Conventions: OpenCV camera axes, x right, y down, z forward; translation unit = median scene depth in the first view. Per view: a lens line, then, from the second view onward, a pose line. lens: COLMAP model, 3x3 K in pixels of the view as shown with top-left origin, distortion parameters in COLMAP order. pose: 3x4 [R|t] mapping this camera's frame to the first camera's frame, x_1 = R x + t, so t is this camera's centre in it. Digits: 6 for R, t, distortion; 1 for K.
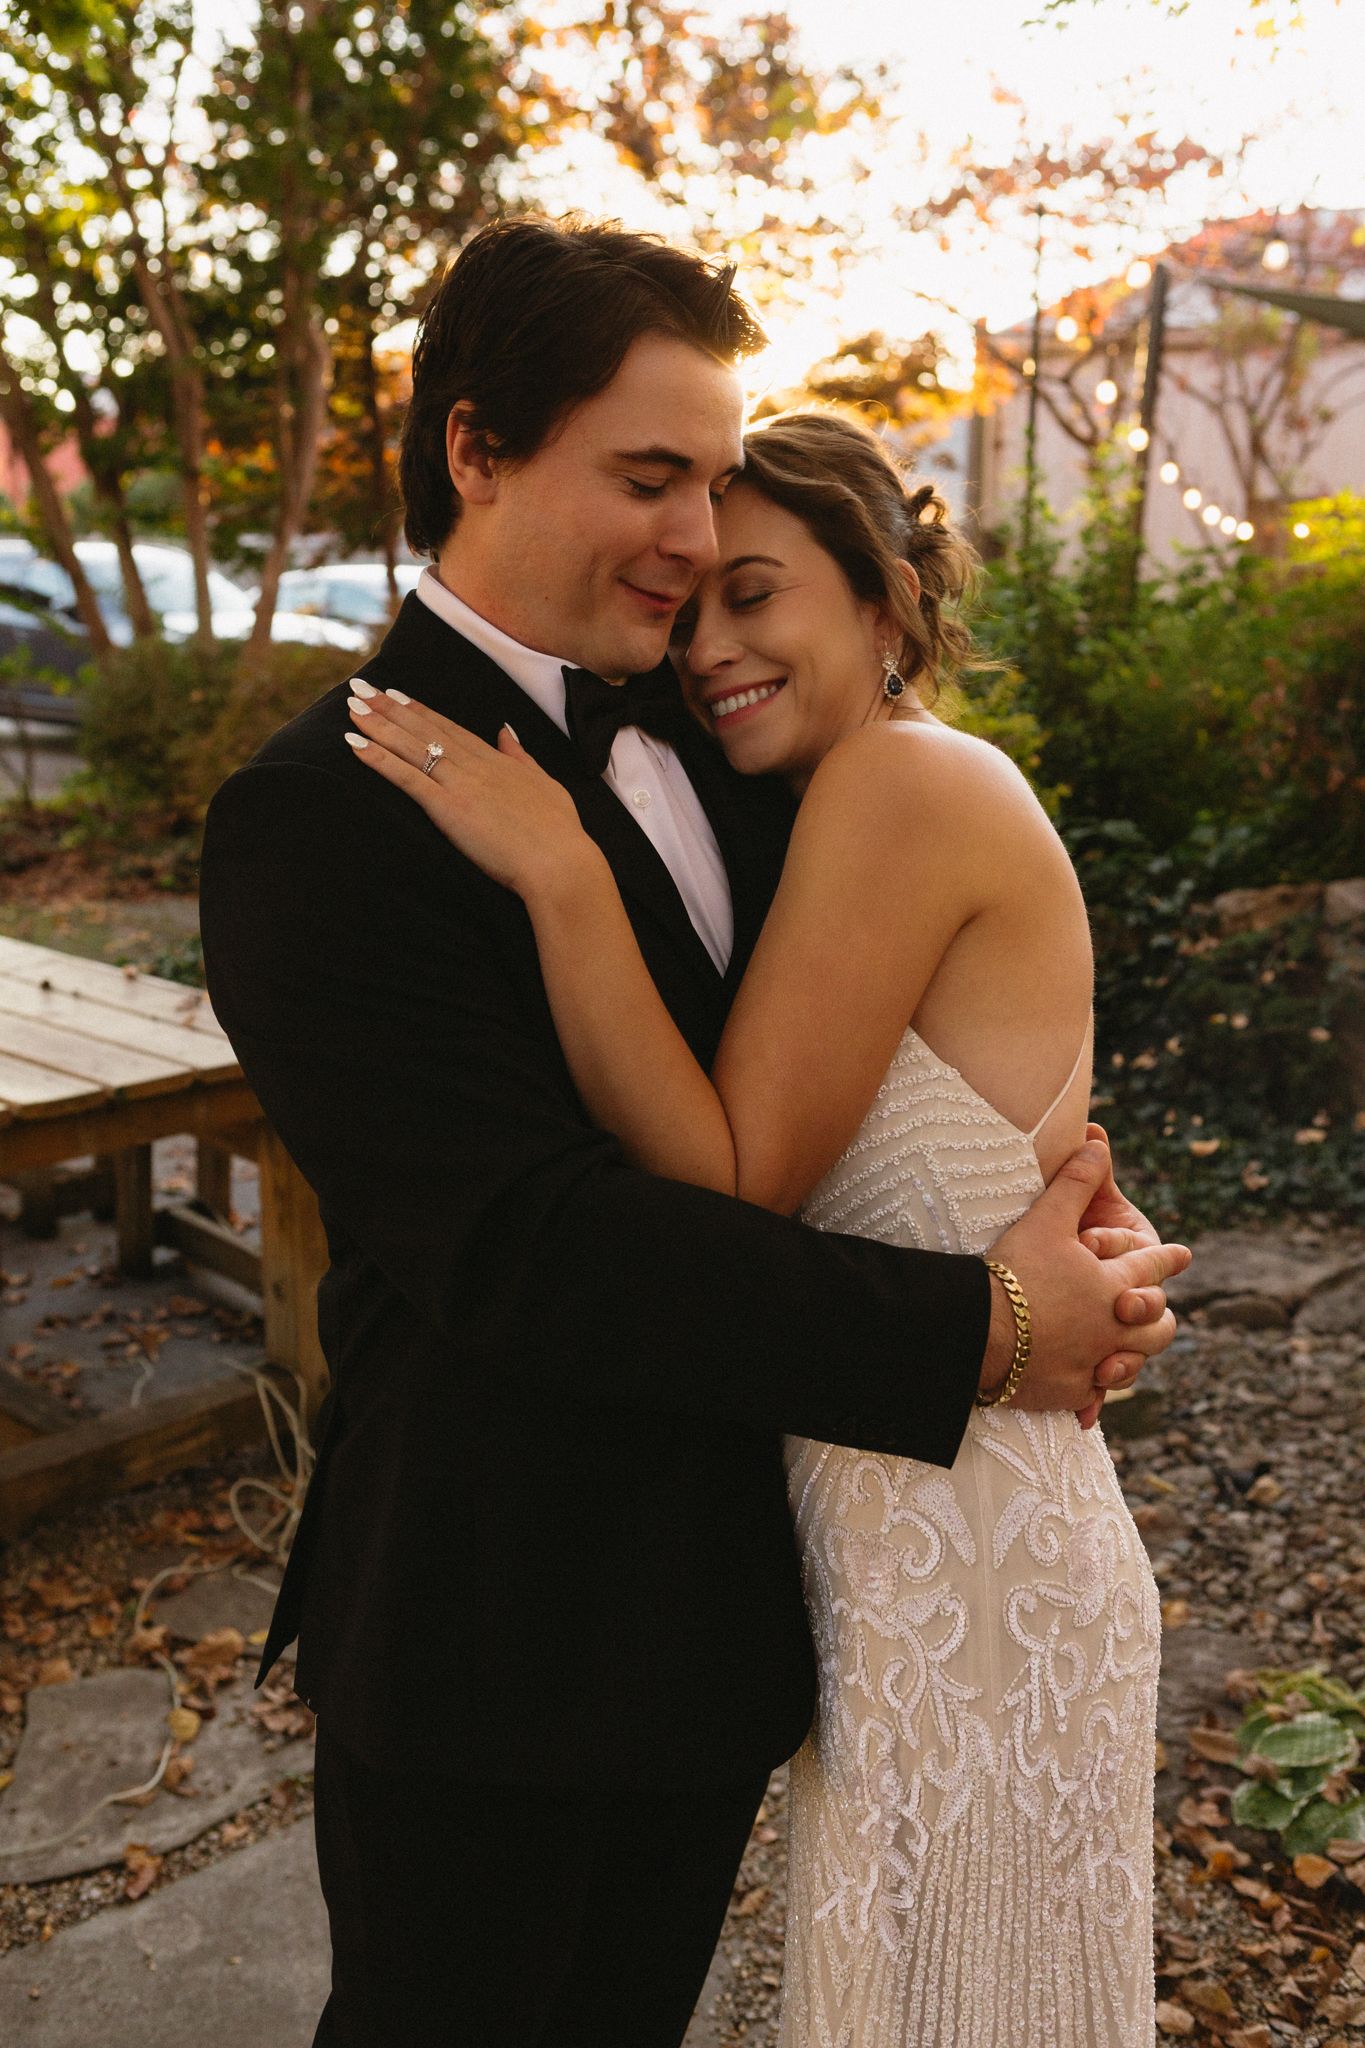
lens RADIAL K [[2029.7, 0, 689.1], [0, 2029.7, 1007.4], [0, 0, 1]] dist [-0.000329, 0.000000]
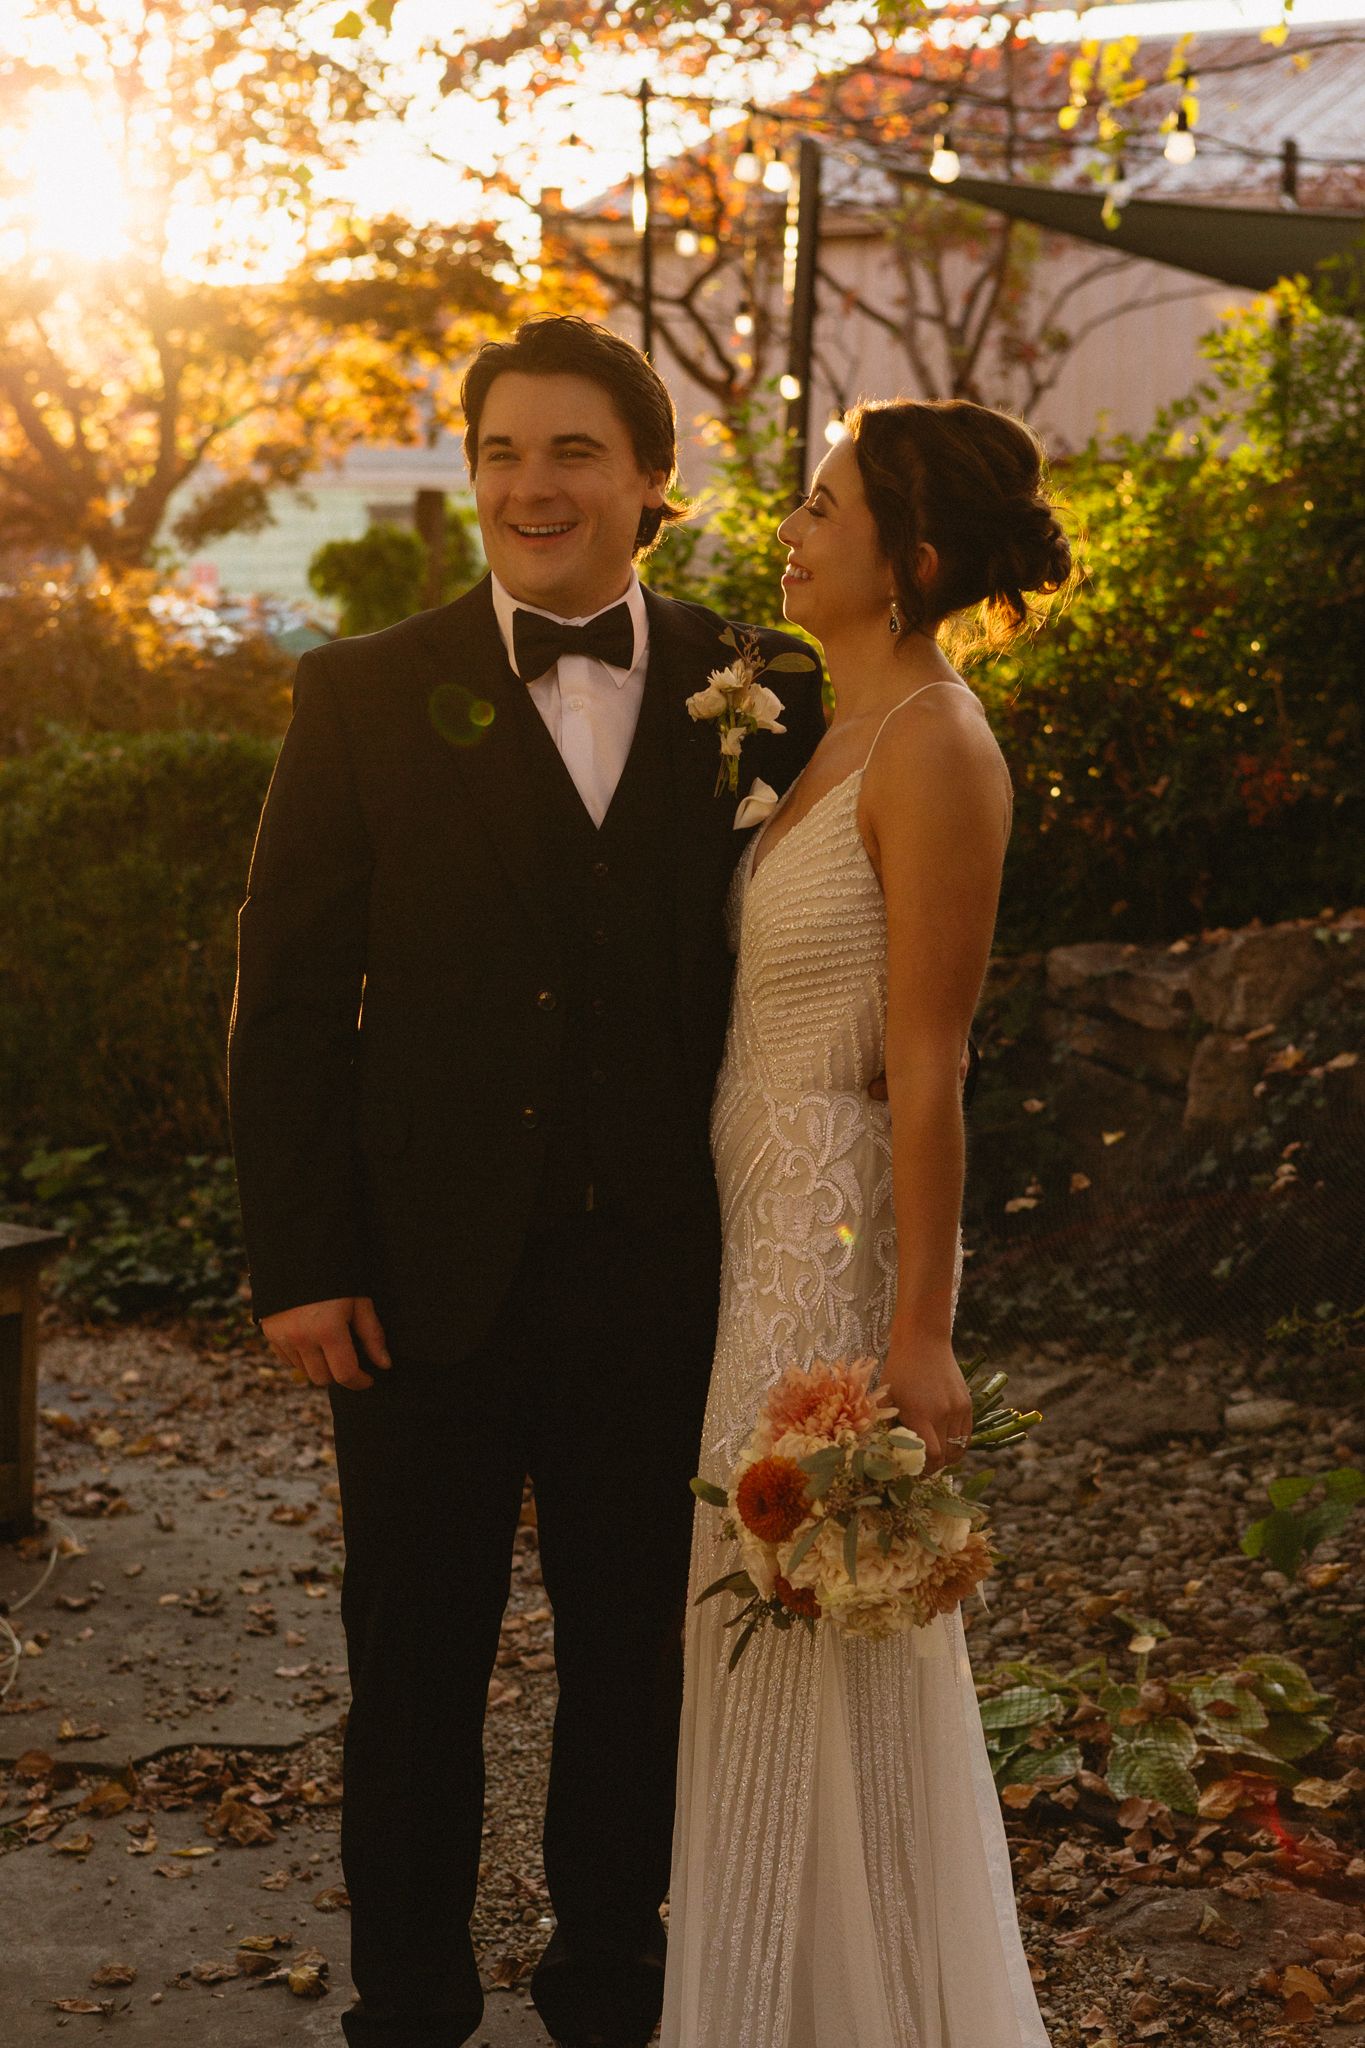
lens RADIAL K [[3656.5, 0, 670.1], [0, 3656.5, 1027.8], [0, 0, 1]] dist [0.144462, 0.000000]
pose [[0.984638, -0.035065, 0.171052, -0.059927], [0.050678, 0.994850, -0.087779, 0.067901], [-0.167093, 0.095099, 0.981344, -0.292231]]
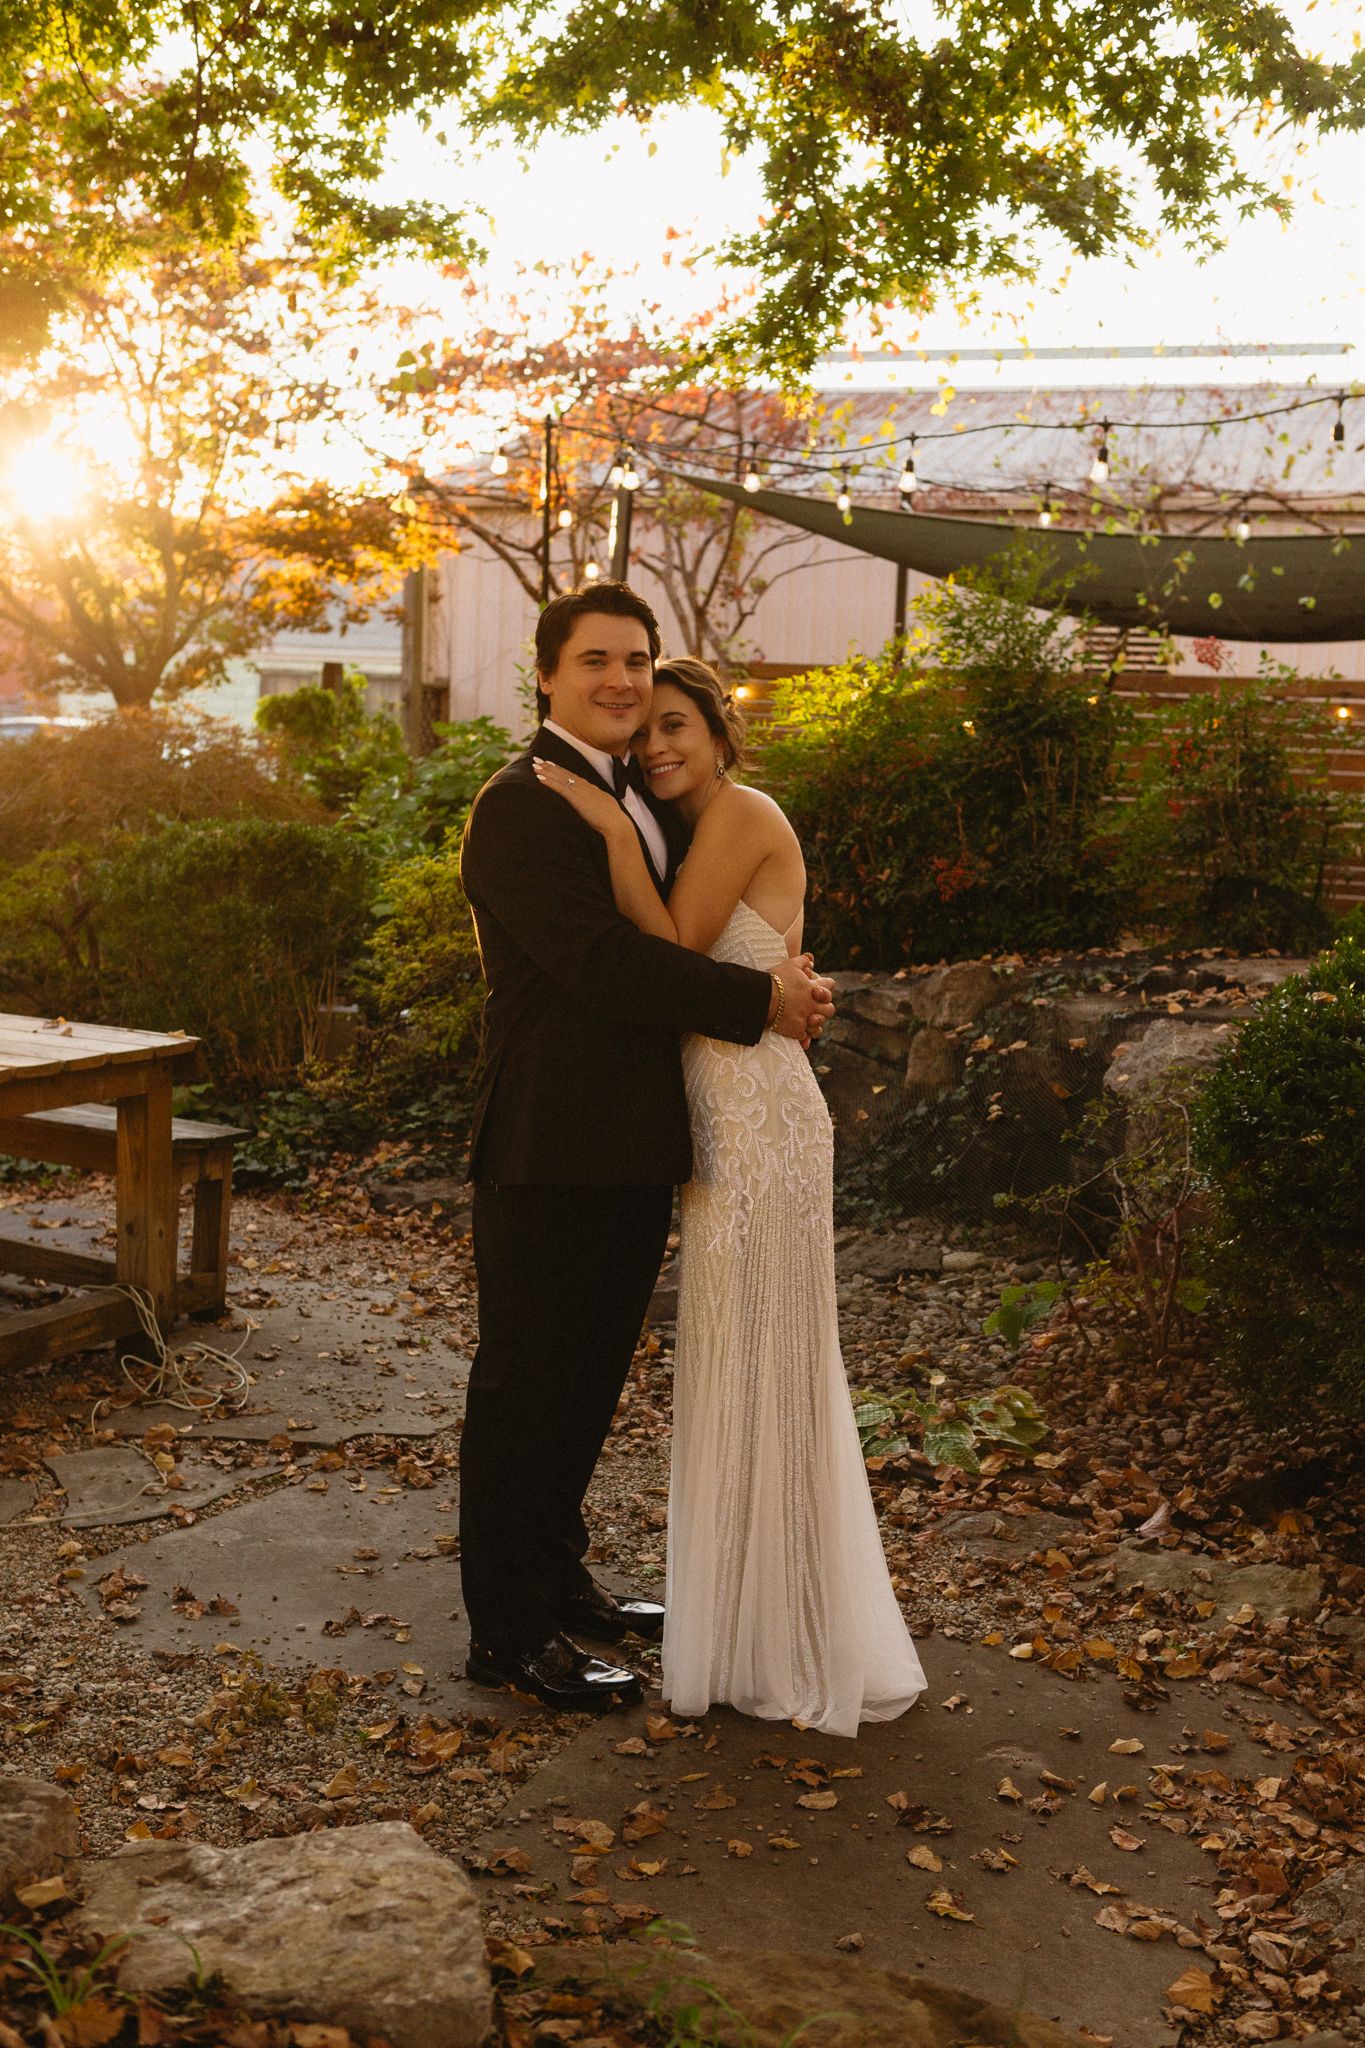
lens RADIAL K [[2533.7, 0, 688.6], [0, 2533.7, 1022.1], [0, 0, 1]] dist [0.026745, 0.000000]
pose [[0.959986, -0.008140, 0.279931, -0.153400], [0.034927, 0.995253, -0.090838, 0.083636], [-0.277862, 0.096981, 0.955713, -0.370482]]
